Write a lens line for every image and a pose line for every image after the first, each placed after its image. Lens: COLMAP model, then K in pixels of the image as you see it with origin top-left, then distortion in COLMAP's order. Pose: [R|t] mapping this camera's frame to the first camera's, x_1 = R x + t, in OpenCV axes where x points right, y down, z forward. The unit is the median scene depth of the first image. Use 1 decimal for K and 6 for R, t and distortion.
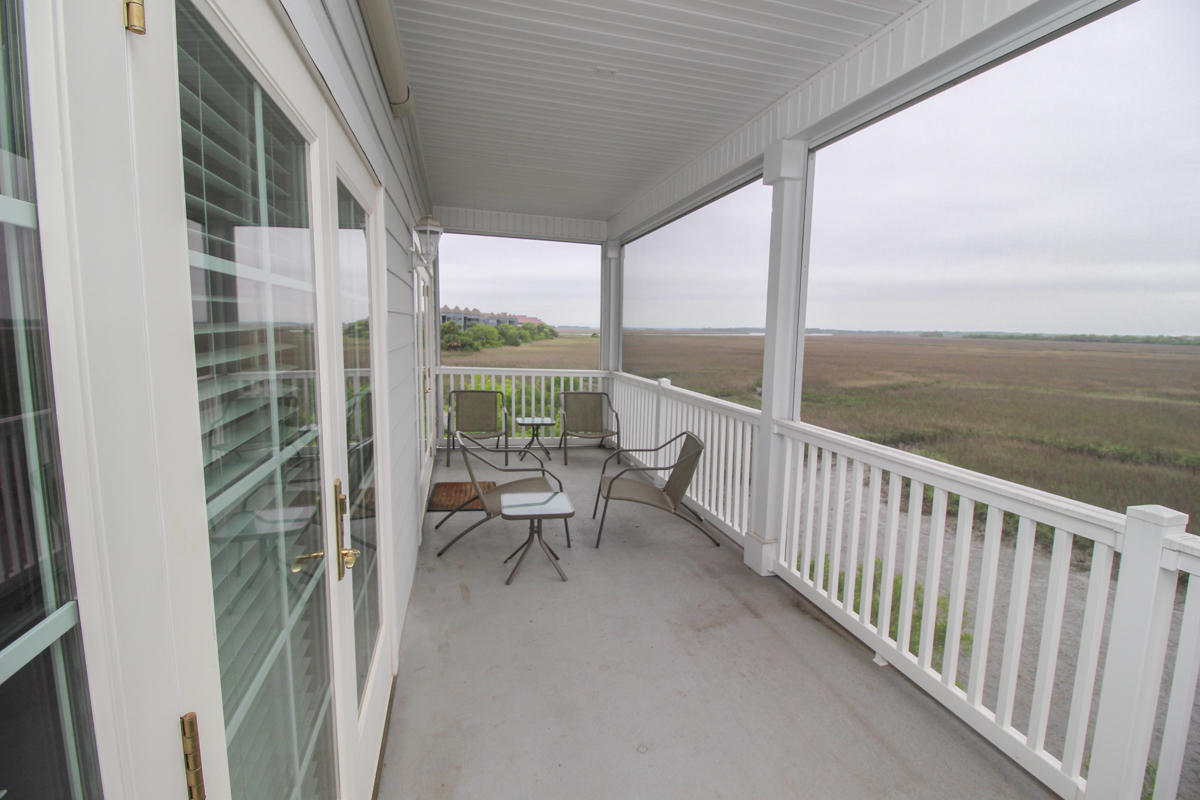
lens RADIAL K [[556.1, 0, 613.4], [0, 556.1, 394.0], [0, 0, 1]] dist [0.000896, -0.018987]
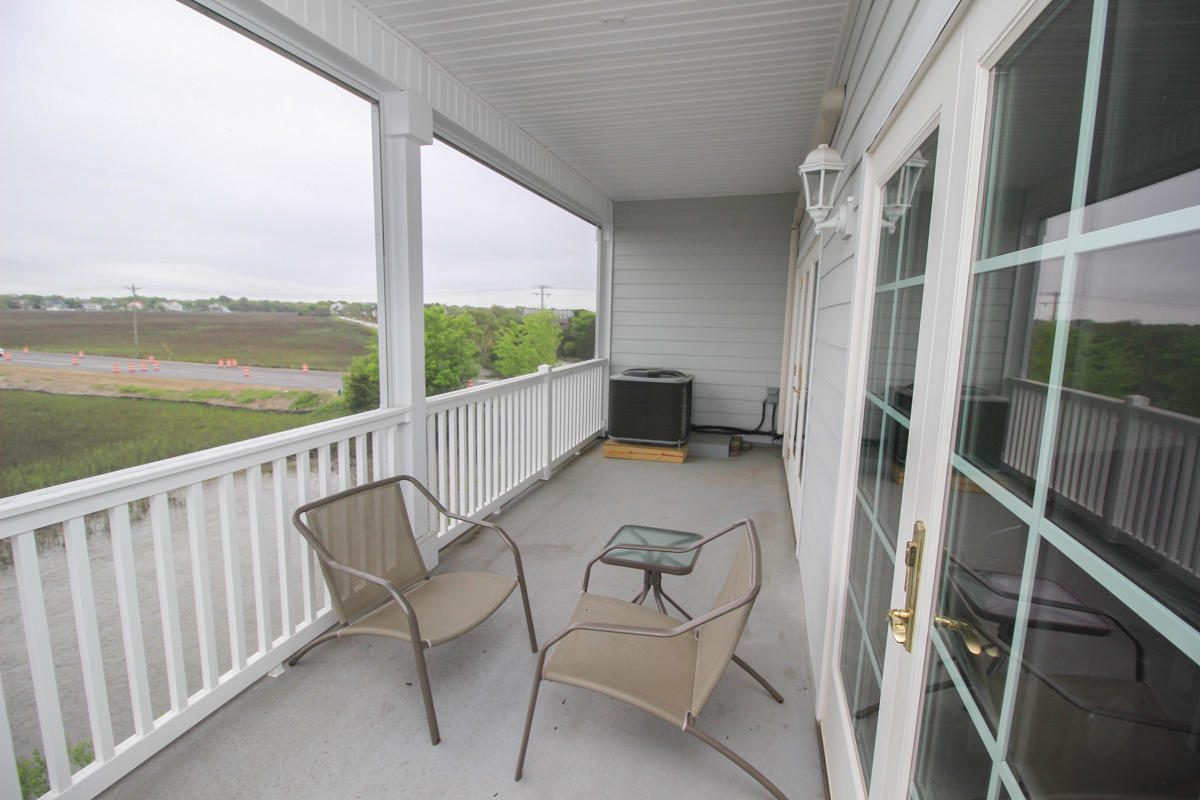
lens RADIAL K [[556.1, 0, 613.4], [0, 556.1, 394.0], [0, 0, 1]] dist [0.000896, -0.018987]
pose [[-0.861151, -0.113009, 0.495629, -0.473732], [0.014813, 0.968984, 0.246678, -0.206850], [-0.508134, 0.219769, -0.832768, 1.703234]]
